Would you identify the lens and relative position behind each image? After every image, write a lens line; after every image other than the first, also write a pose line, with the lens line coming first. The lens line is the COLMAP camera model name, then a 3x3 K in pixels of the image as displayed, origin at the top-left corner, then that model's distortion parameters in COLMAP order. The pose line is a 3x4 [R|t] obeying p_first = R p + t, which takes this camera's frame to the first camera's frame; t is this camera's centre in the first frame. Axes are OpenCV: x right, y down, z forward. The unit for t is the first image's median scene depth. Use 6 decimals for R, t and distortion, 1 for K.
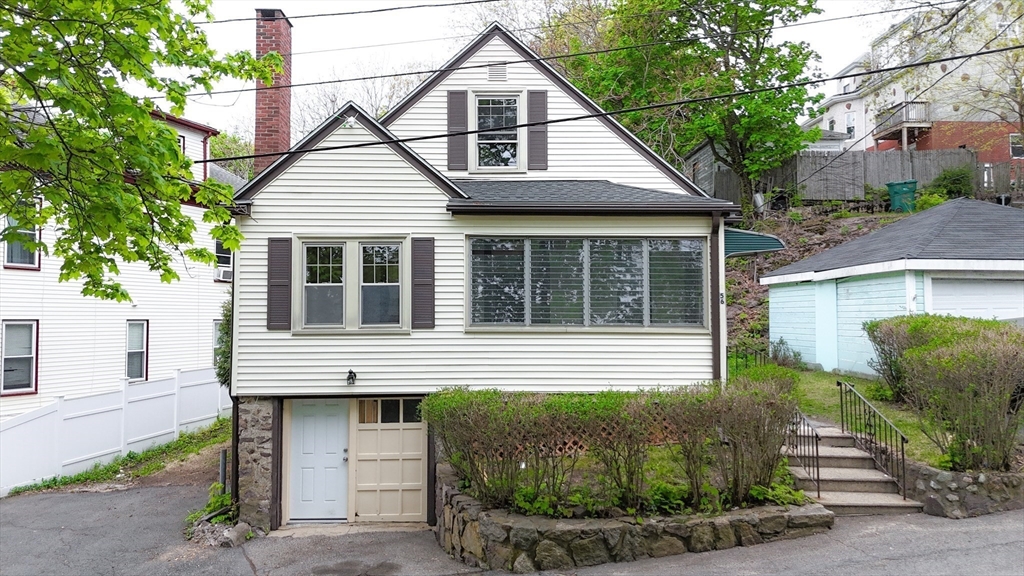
lens RADIAL K [[746.6, 0, 512.0], [0, 746.6, 288.0], [0, 0, 1]] dist [0.091087, -0.077895]
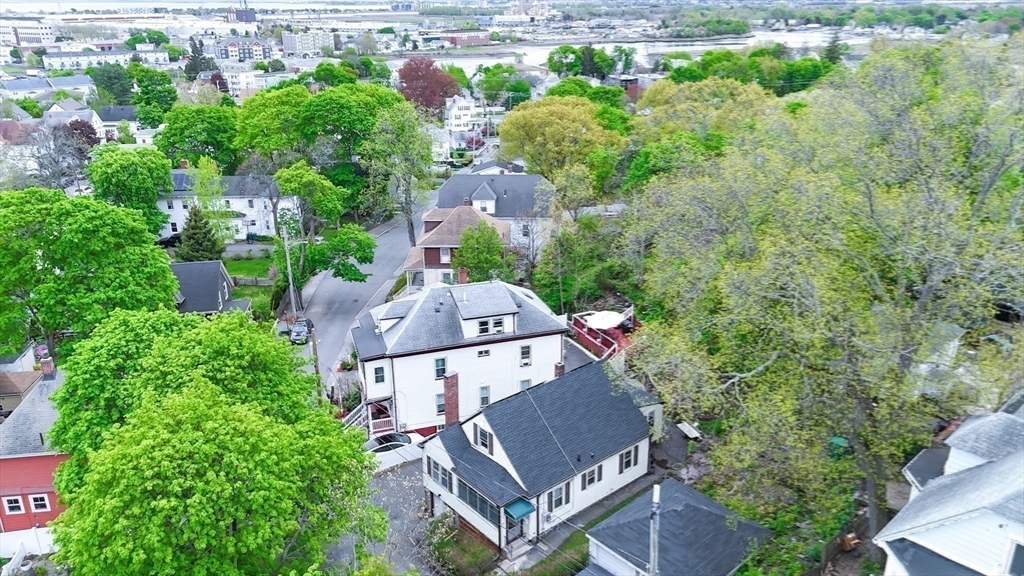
lens RADIAL K [[746.6, 0, 512.0], [0, 746.6, 288.0], [0, 0, 1]] dist [0.091087, -0.077895]
pose [[0.633085, 0.270415, -0.725314, 2.543855], [0.034781, 0.926114, 0.375637, -2.308422], [0.773301, -0.263037, 0.576903, -0.687002]]
